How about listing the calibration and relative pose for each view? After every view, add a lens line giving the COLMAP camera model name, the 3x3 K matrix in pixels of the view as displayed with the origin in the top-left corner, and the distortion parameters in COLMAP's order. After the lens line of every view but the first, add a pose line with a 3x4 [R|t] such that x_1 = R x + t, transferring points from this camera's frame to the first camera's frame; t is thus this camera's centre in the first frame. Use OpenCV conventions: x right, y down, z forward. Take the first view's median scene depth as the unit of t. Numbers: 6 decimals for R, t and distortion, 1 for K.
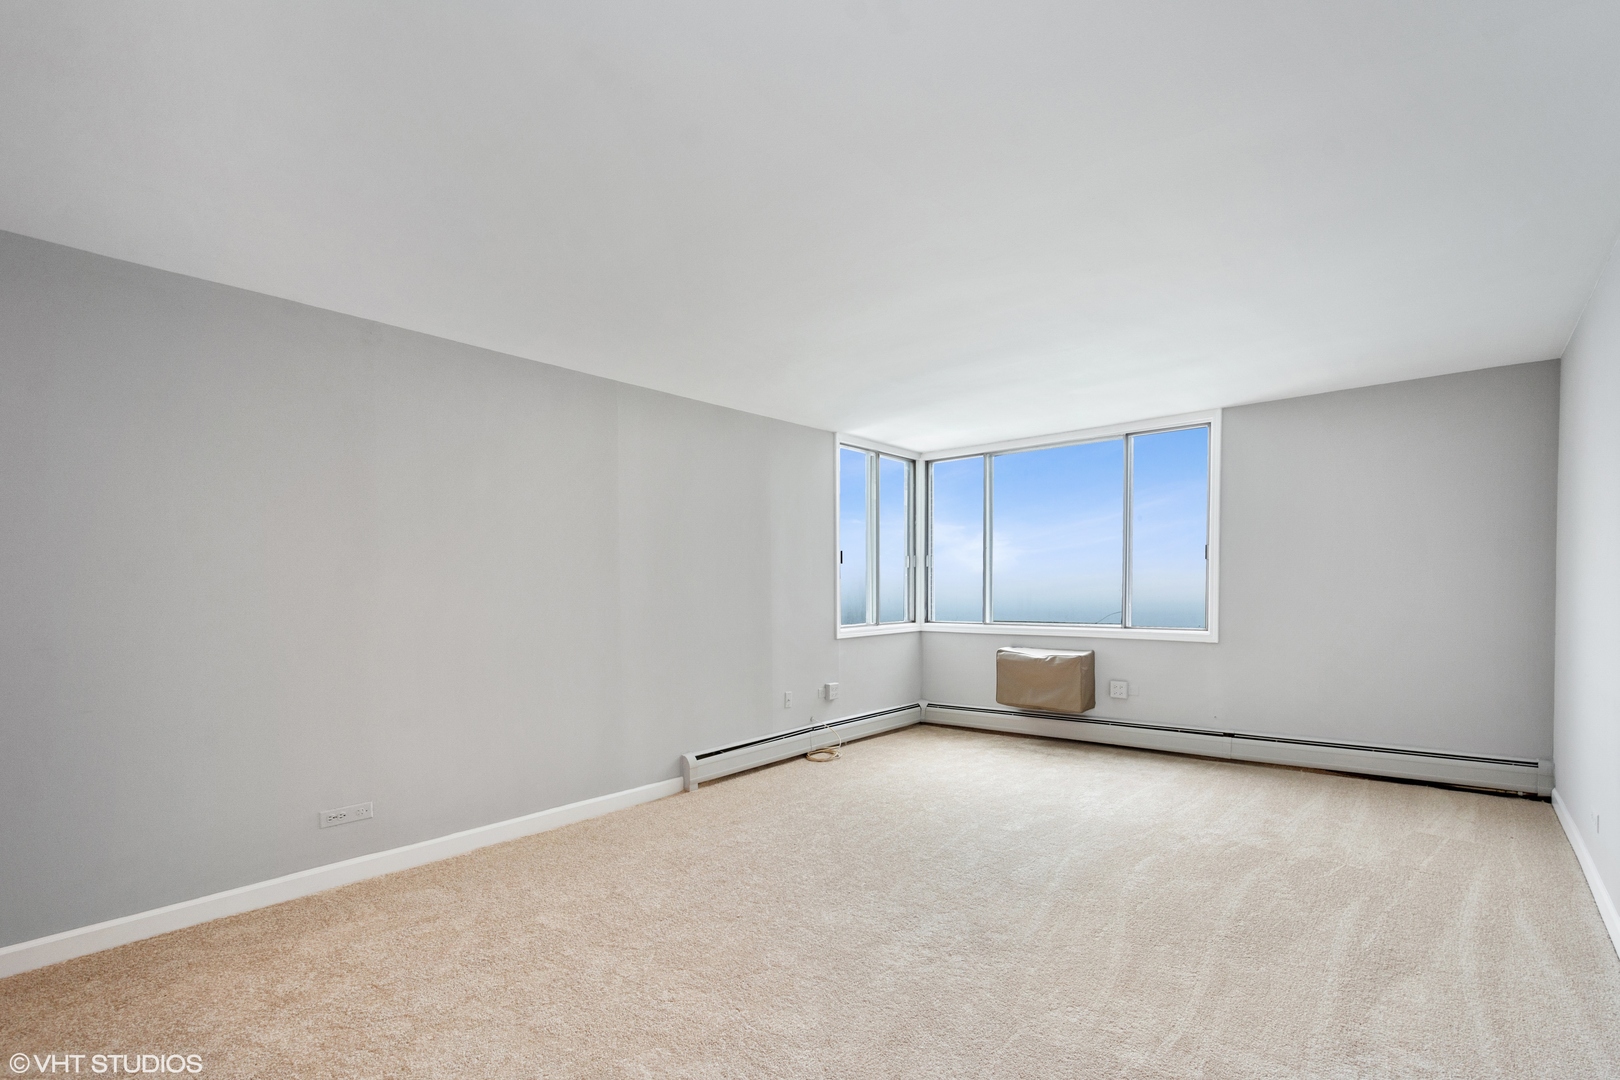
lens RADIAL K [[729.5, 0, 812.6], [0, 729.5, 589.8], [0, 0, 1]] dist [0.001690, 0.000171]
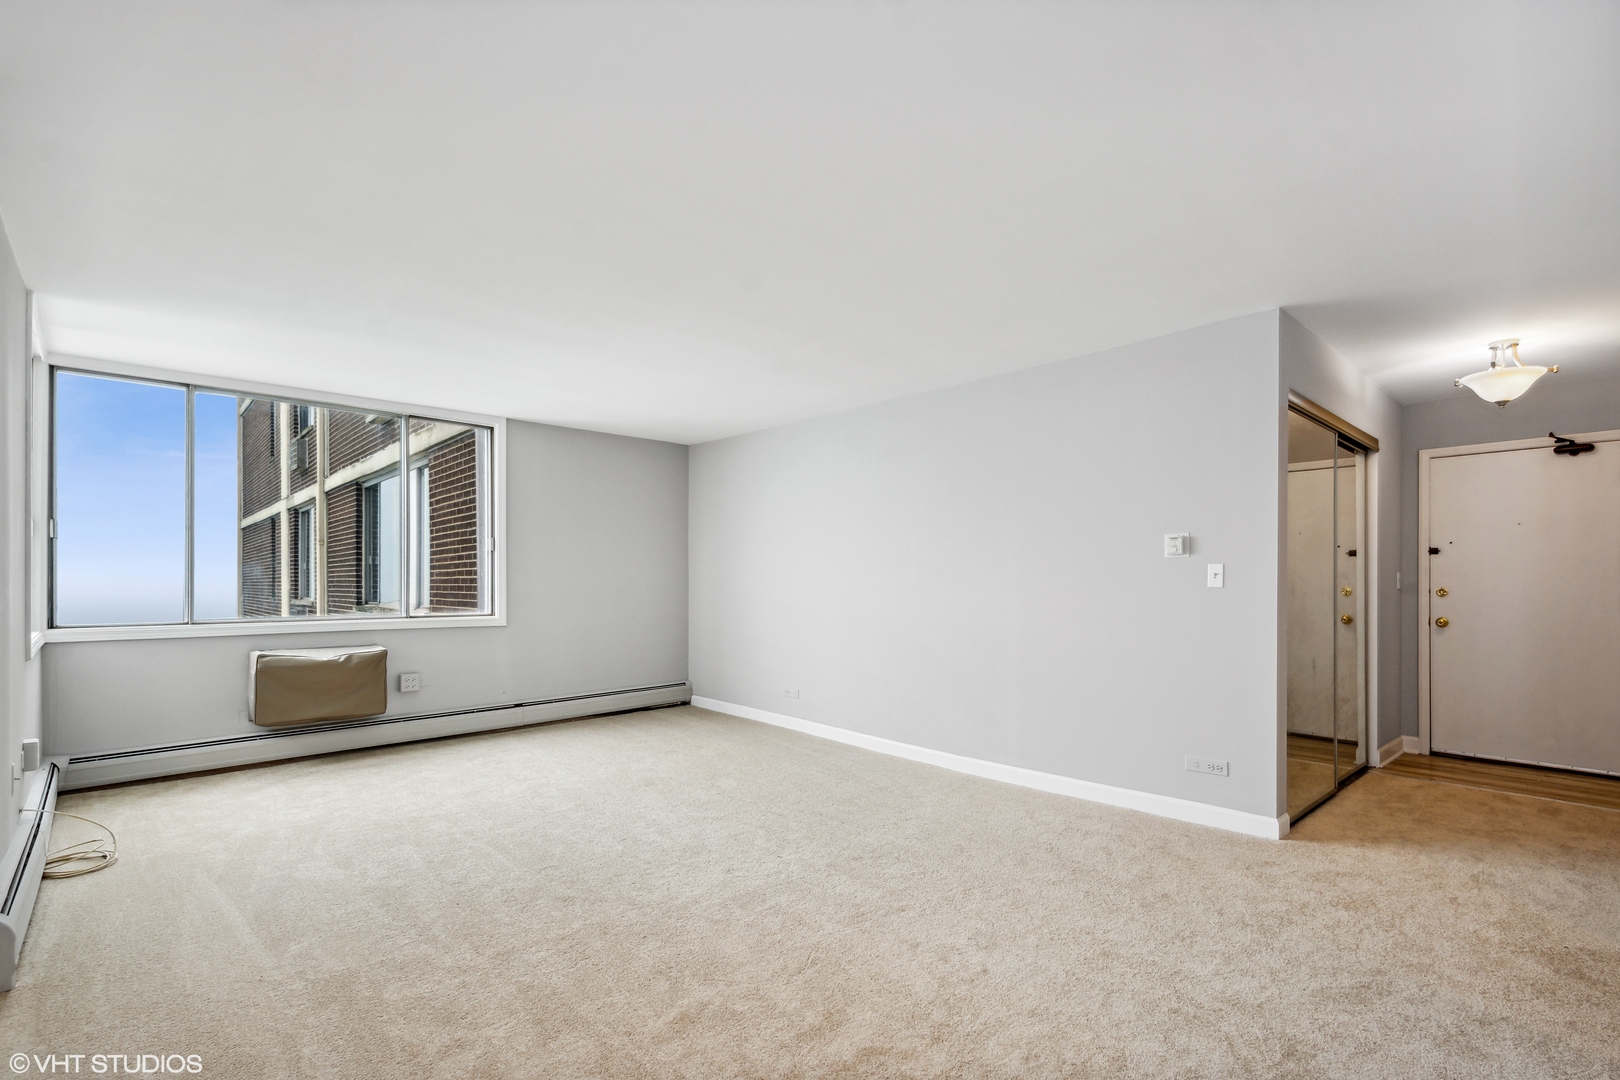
lens RADIAL K [[729.5, 0, 812.6], [0, 729.5, 589.8], [0, 0, 1]] dist [0.001690, 0.000171]
pose [[0.121342, -0.007302, 0.992584, -0.450031], [-0.005595, 0.999952, 0.008040, 0.004070], [-0.992595, -0.006529, 0.121295, 0.348815]]
